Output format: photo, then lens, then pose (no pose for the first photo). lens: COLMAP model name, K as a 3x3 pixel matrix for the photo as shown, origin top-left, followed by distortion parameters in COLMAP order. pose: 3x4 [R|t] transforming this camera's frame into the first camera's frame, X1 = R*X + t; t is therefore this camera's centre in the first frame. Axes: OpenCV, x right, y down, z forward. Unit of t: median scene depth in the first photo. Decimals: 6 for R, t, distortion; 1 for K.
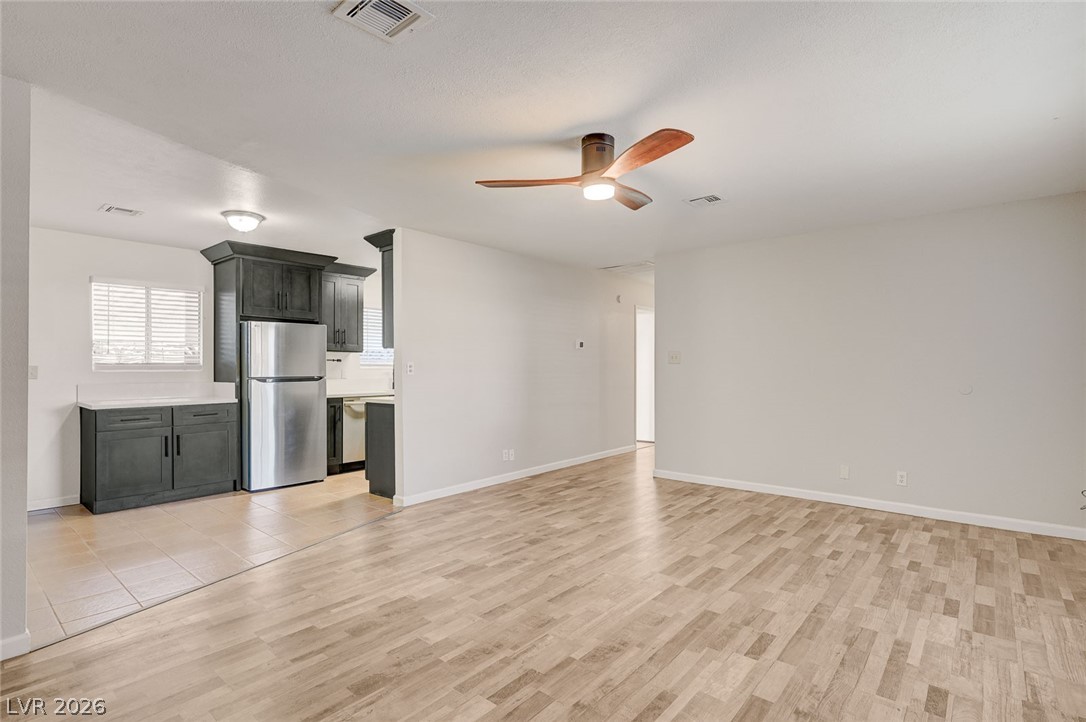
lens RADIAL K [[533.0, 0, 545.7], [0, 533.0, 362.0], [0, 0, 1]] dist [-0.002341, -0.000493]
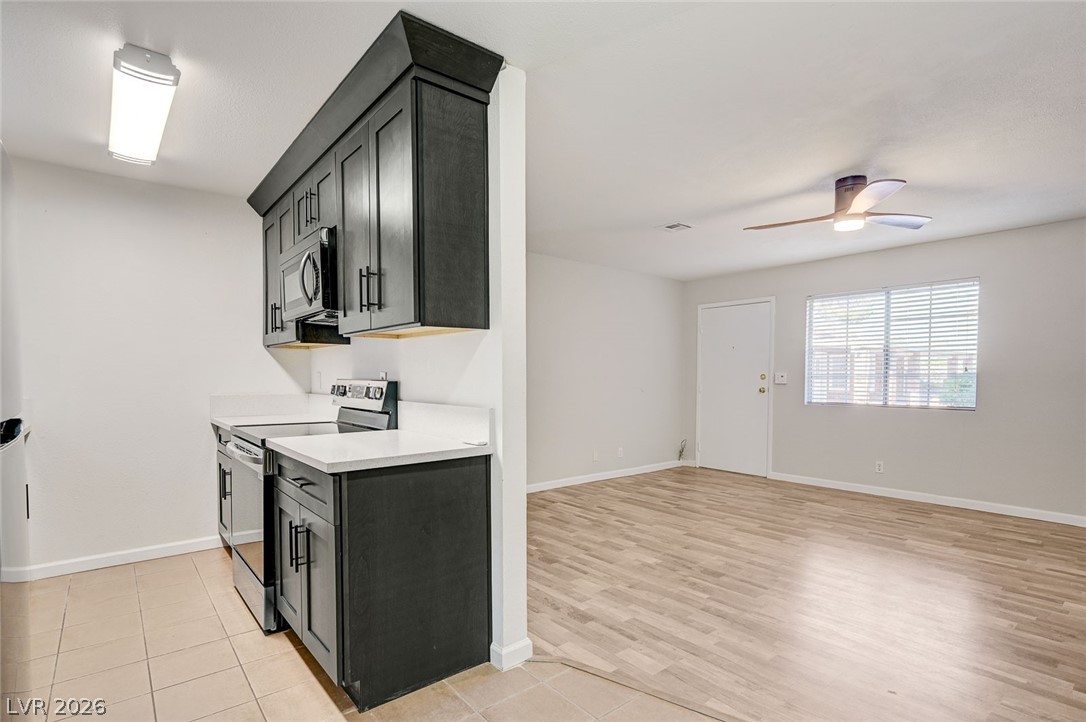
lens RADIAL K [[533.0, 0, 544.3], [0, 533.0, 363.9], [0, 0, 1]] dist [-0.002341, -0.000493]
pose [[0.172371, 0.022386, 0.984778, -0.929783], [-0.011013, 0.999723, -0.020798, 0.012441], [-0.984971, -0.007261, 0.172569, 1.113136]]
